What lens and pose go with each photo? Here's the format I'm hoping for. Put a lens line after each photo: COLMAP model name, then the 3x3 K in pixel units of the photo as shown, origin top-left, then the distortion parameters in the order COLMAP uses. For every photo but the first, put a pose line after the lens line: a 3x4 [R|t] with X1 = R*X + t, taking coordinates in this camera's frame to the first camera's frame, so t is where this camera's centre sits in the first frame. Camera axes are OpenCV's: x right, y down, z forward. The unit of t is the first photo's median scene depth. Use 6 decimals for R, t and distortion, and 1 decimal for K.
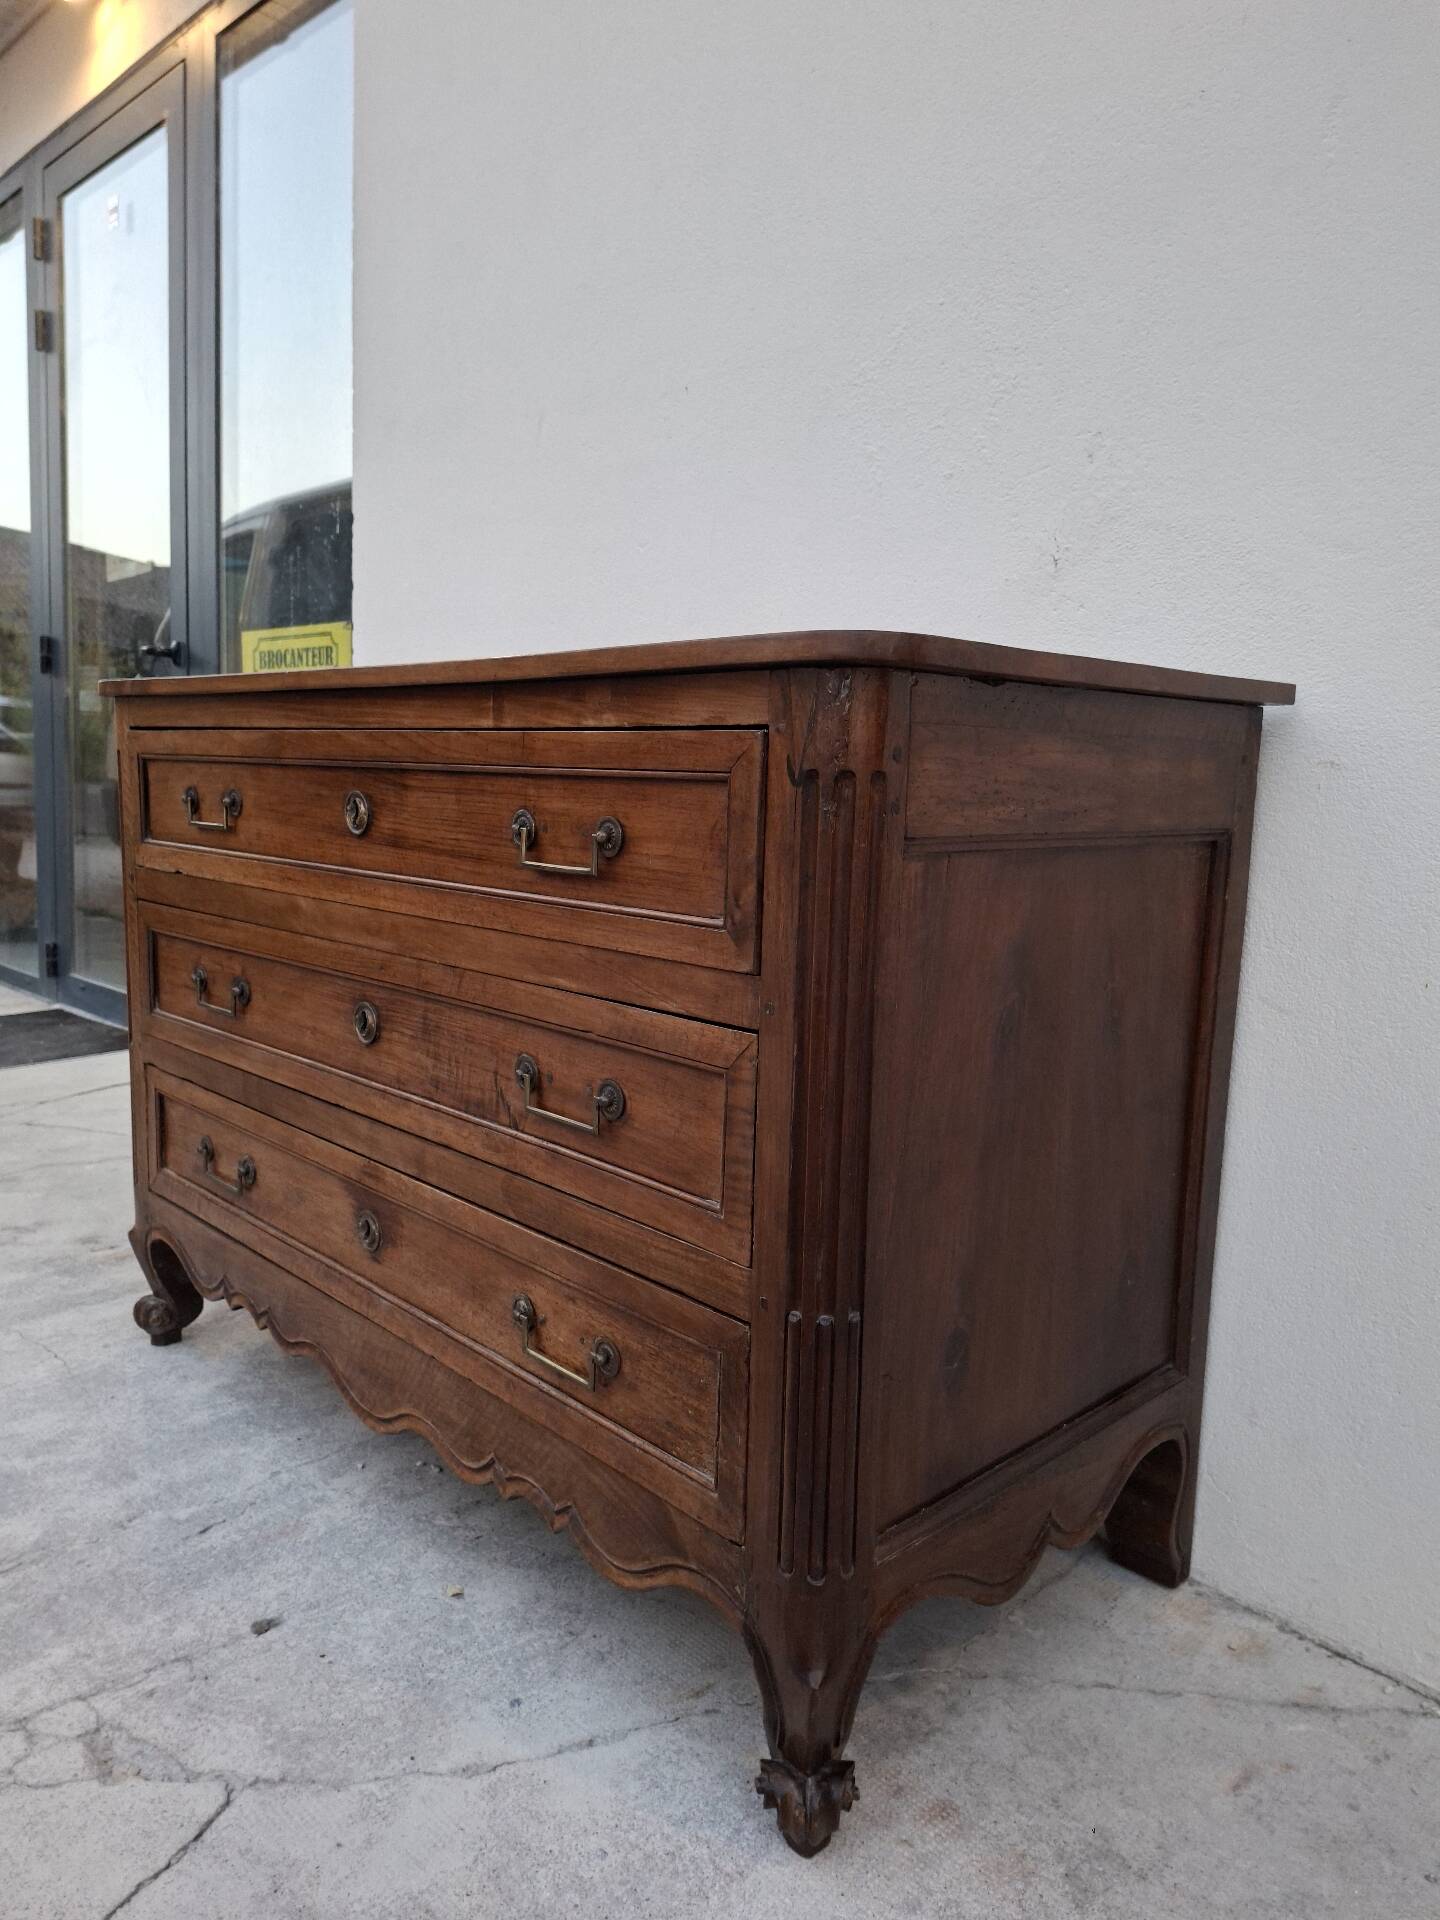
lens RADIAL K [[1355.3, 0, 700.0], [0, 1355.3, 970.2], [0, 0, 1]] dist [0.071609, -0.079223]
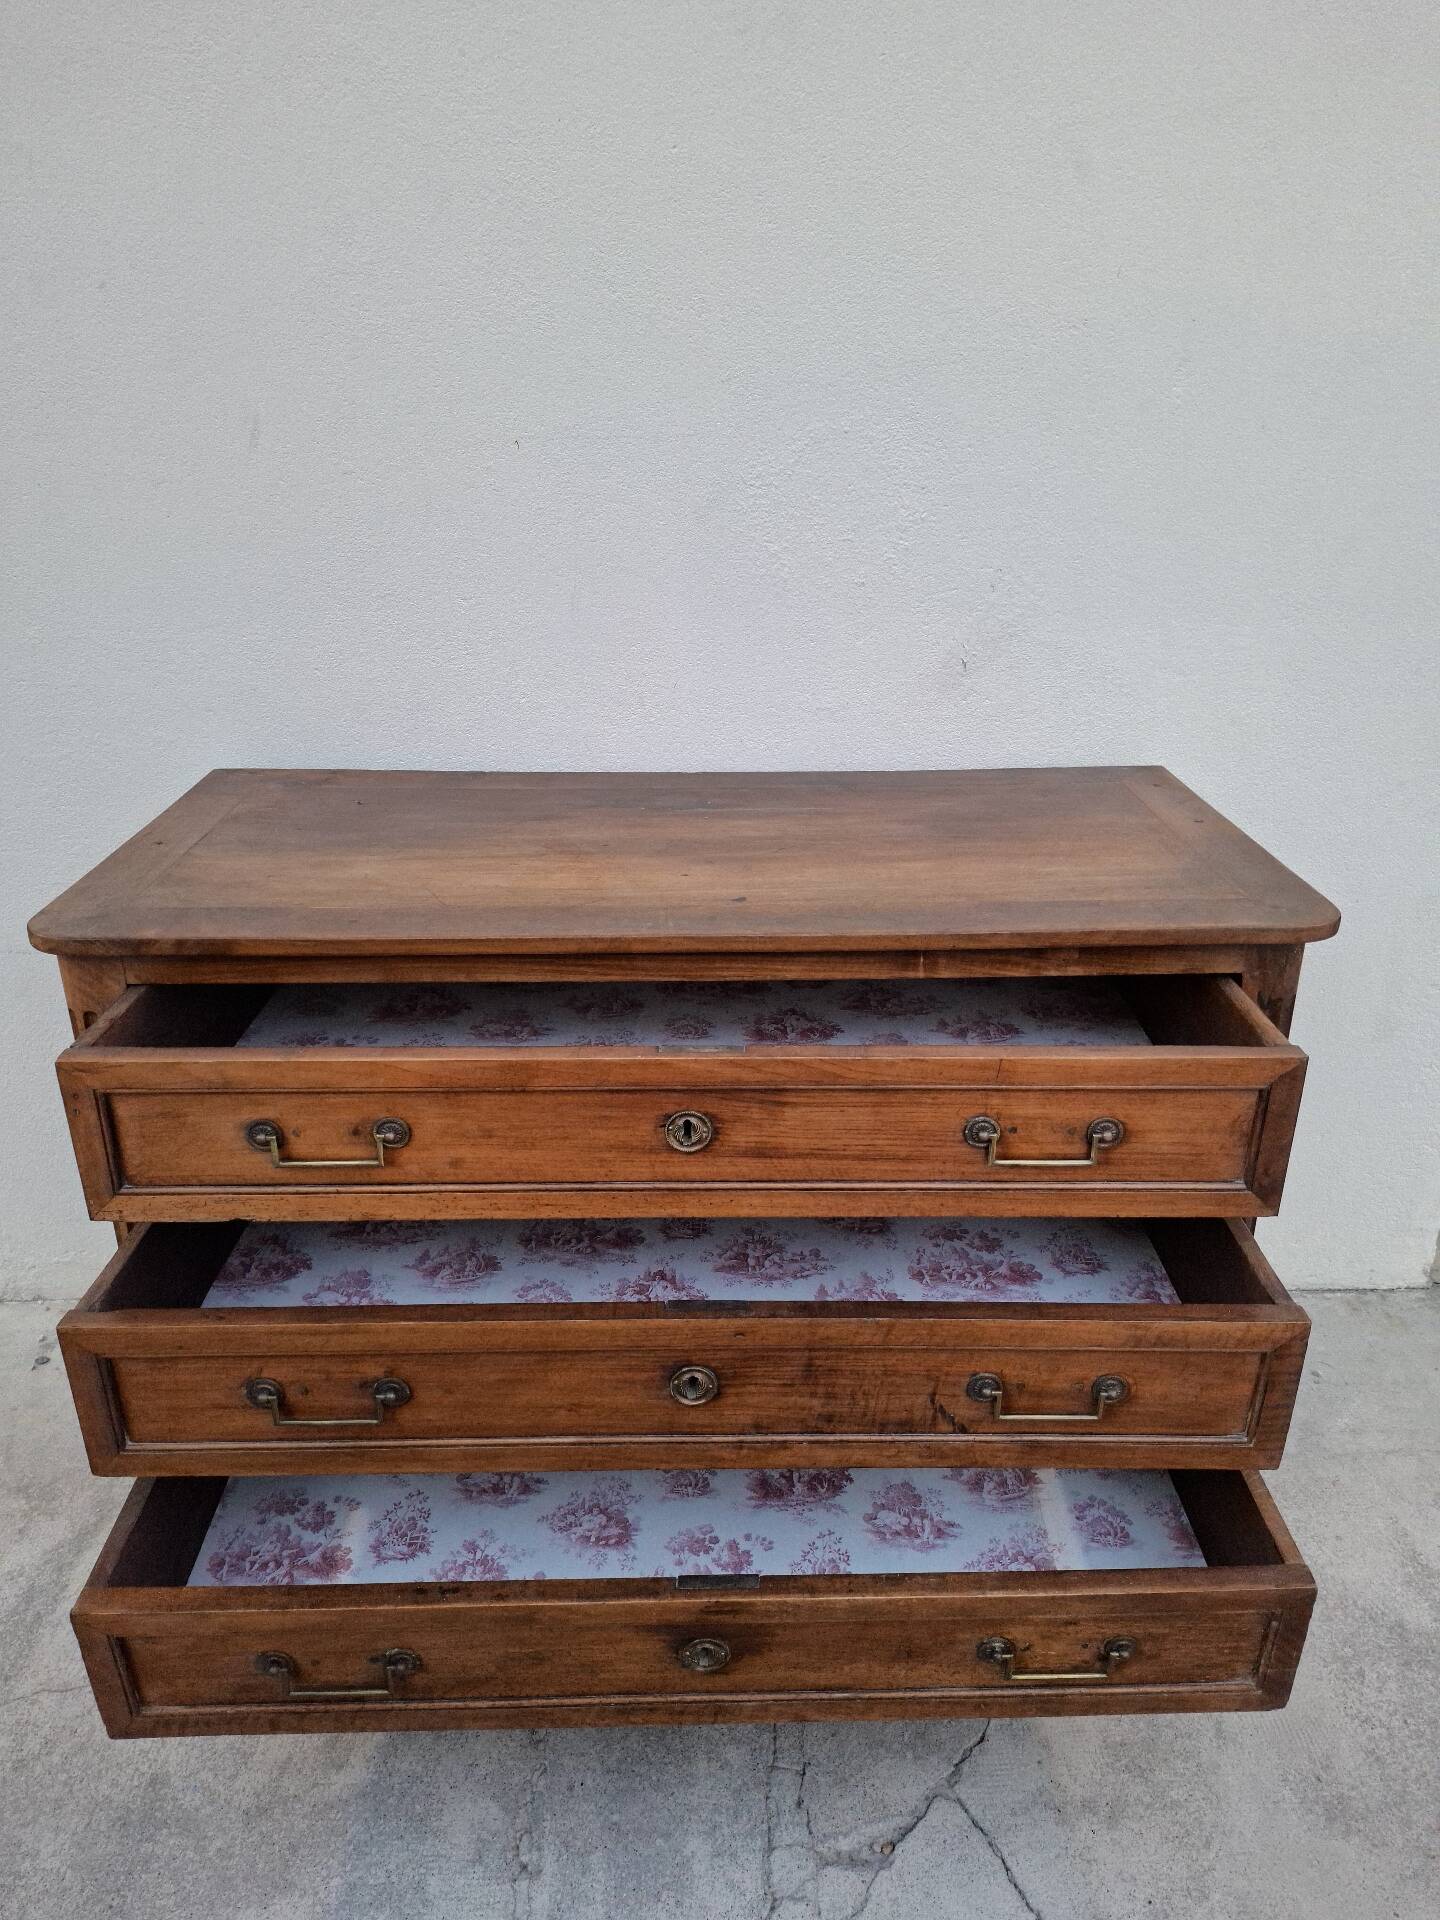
lens RADIAL K [[1317.3, 0, 749.4], [0, 1317.3, 959.4], [0, 0, 1]] dist [0.098766, -0.122077]
pose [[0.658593, -0.317277, 0.682342, -0.986400], [0.120112, 0.939465, 0.320902, -0.554987], [-0.742852, -0.129386, 0.656834, 0.343054]]
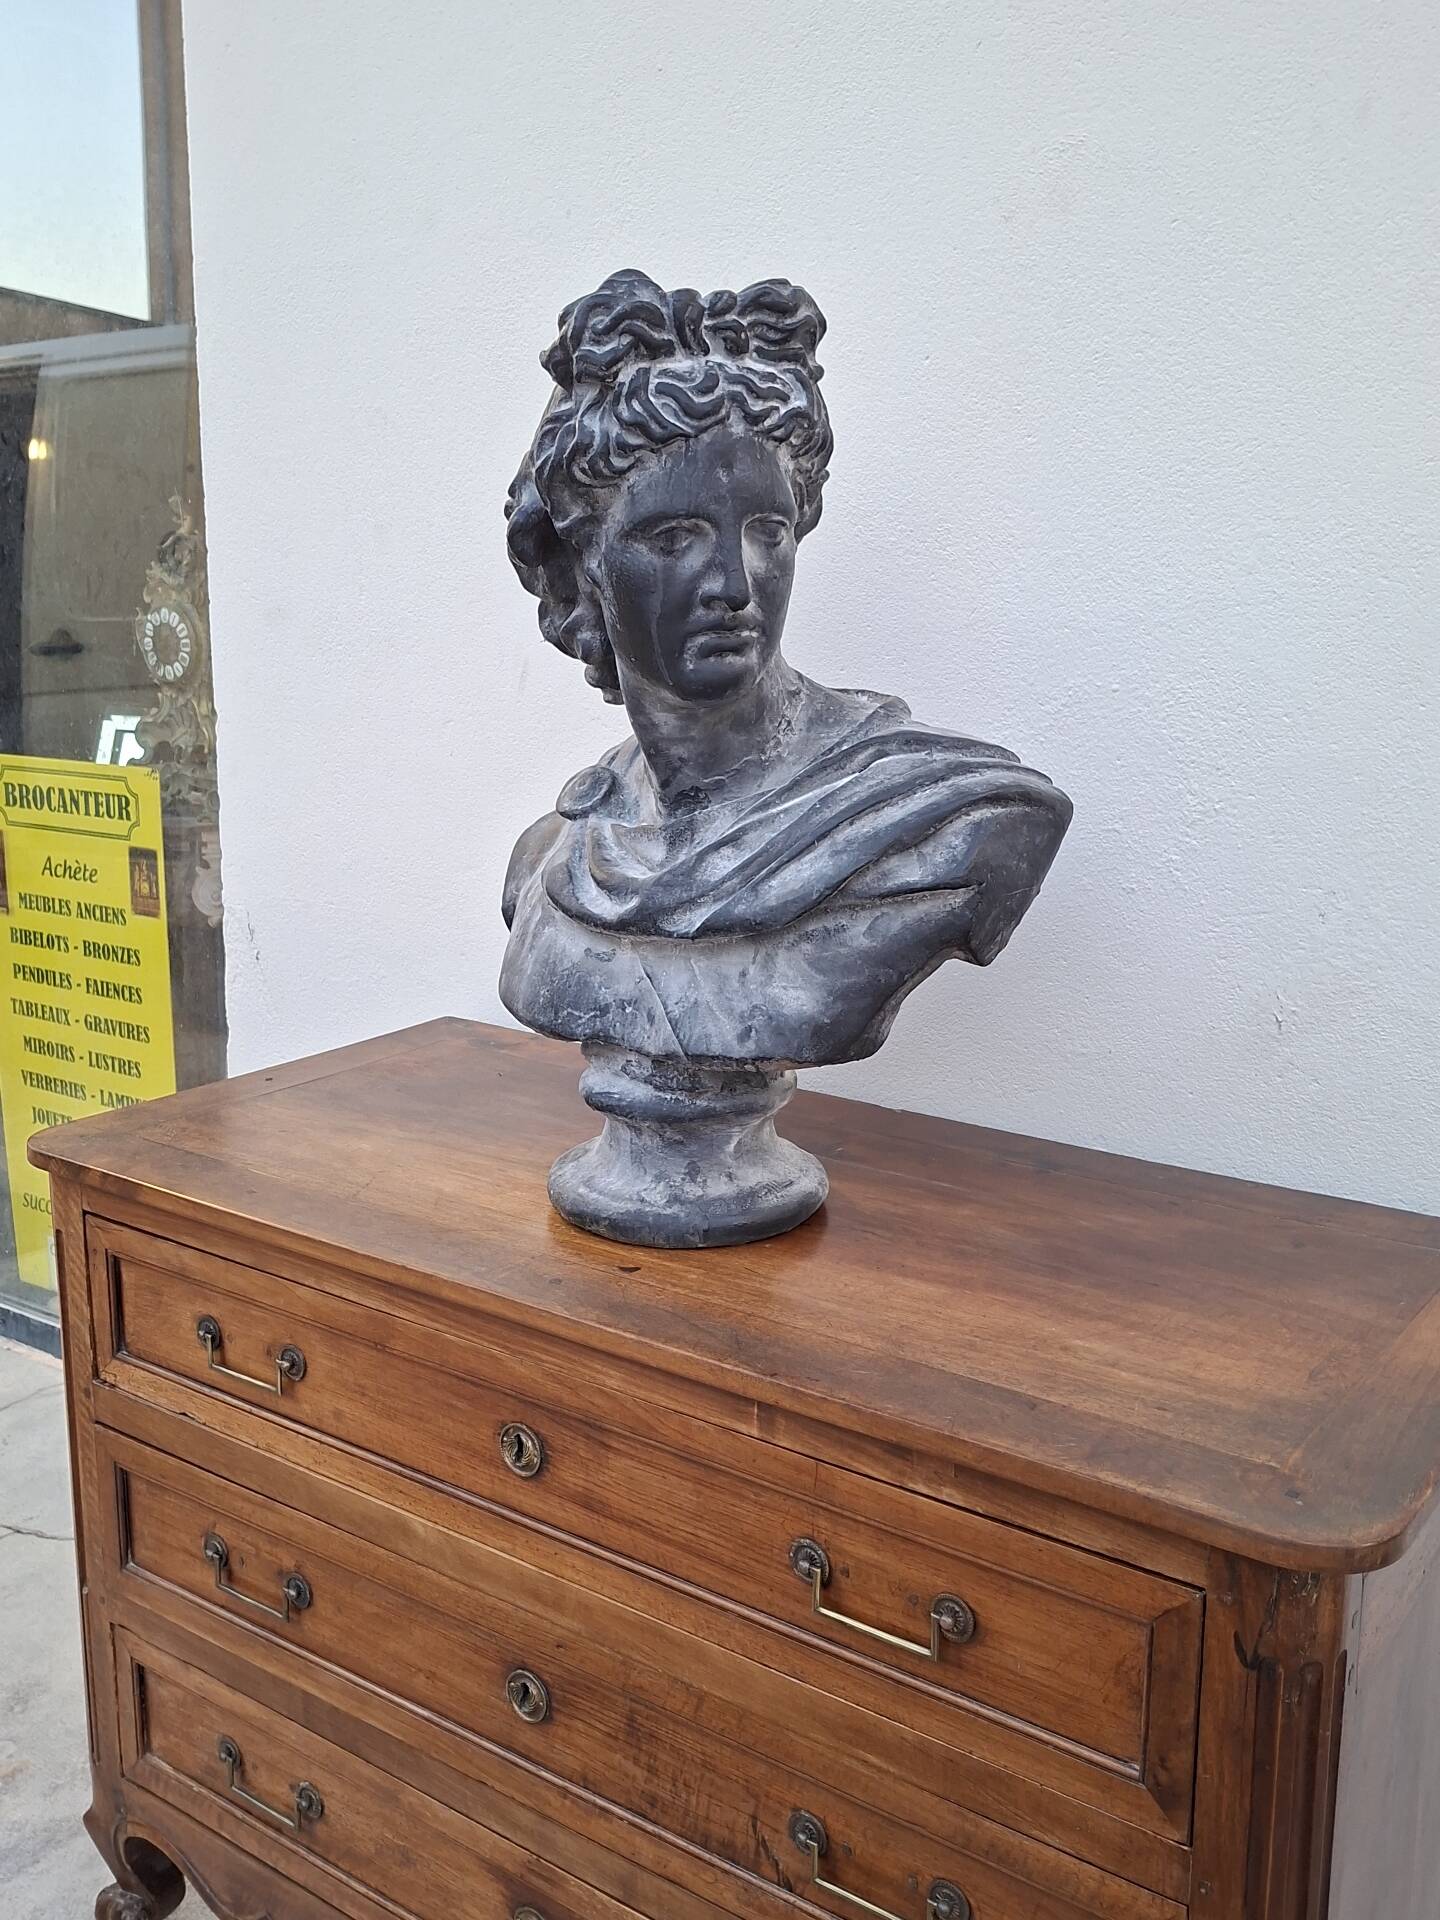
lens RADIAL K [[1793.5, 0, 717.1], [0, 1793.5, 918.0], [0, 0, 1]] dist [0.090085, -0.185593]
pose [[0.983367, -0.057501, 0.172289, -0.330605], [0.050049, 0.997627, 0.047290, -0.520535], [-0.174600, -0.037881, 0.983911, -0.054189]]
